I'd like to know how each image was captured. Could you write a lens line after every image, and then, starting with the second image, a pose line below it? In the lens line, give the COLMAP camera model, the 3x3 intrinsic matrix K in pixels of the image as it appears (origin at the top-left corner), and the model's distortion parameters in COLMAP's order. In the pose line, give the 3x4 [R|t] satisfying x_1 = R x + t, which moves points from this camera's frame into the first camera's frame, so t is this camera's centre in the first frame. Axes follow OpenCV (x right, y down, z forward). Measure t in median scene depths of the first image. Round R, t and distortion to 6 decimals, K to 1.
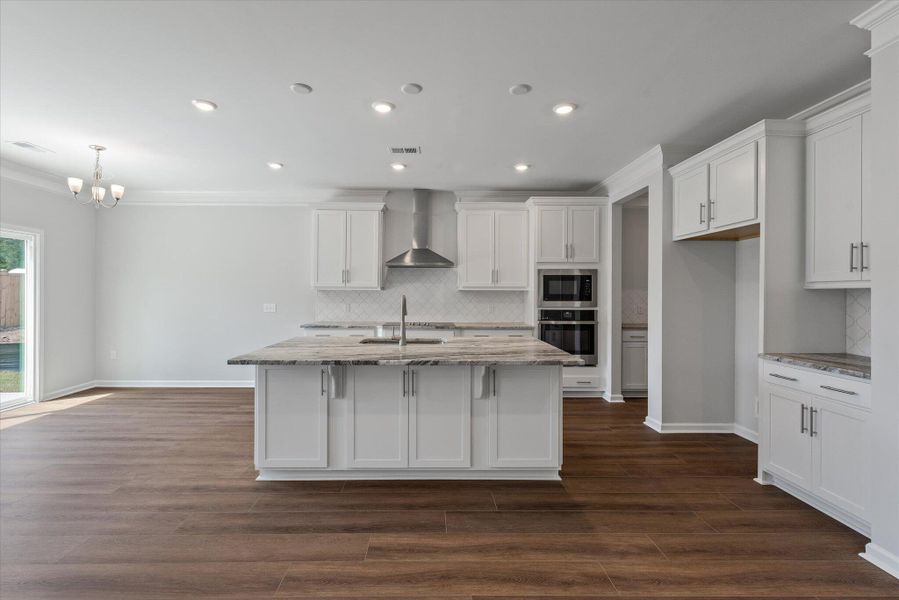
lens RADIAL K [[404.4, 0, 433.6], [0, 404.4, 292.2], [0, 0, 1]] dist [0.002314, 0.000155]
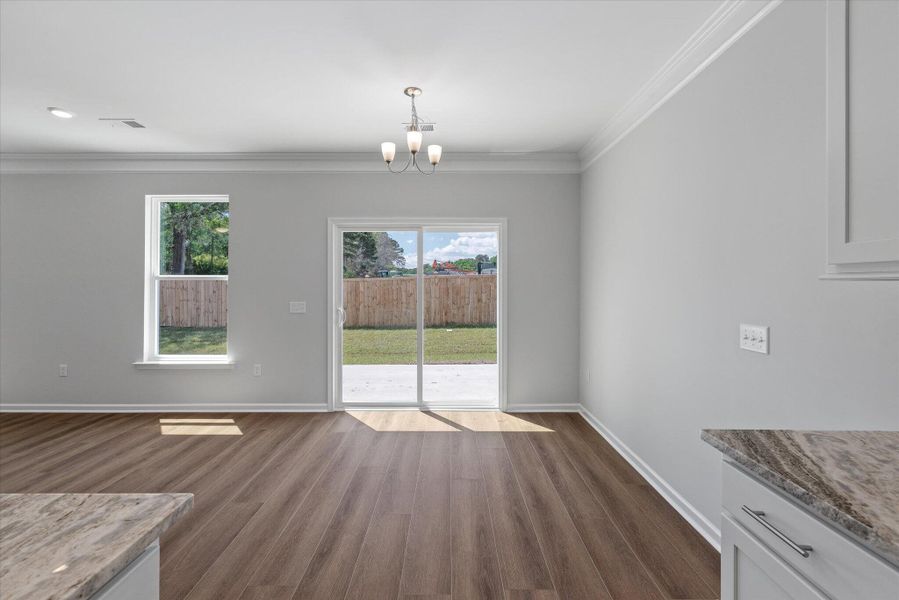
lens RADIAL K [[391.7, 0, 450.6], [0, 391.7, 284.3], [0, 0, 1]] dist [0.004028, -0.001092]
pose [[-0.007314, -0.006747, -0.999950, -0.124282], [0.000091, 0.999977, -0.006748, -0.003181], [0.999973, -0.000141, -0.007313, 1.069579]]
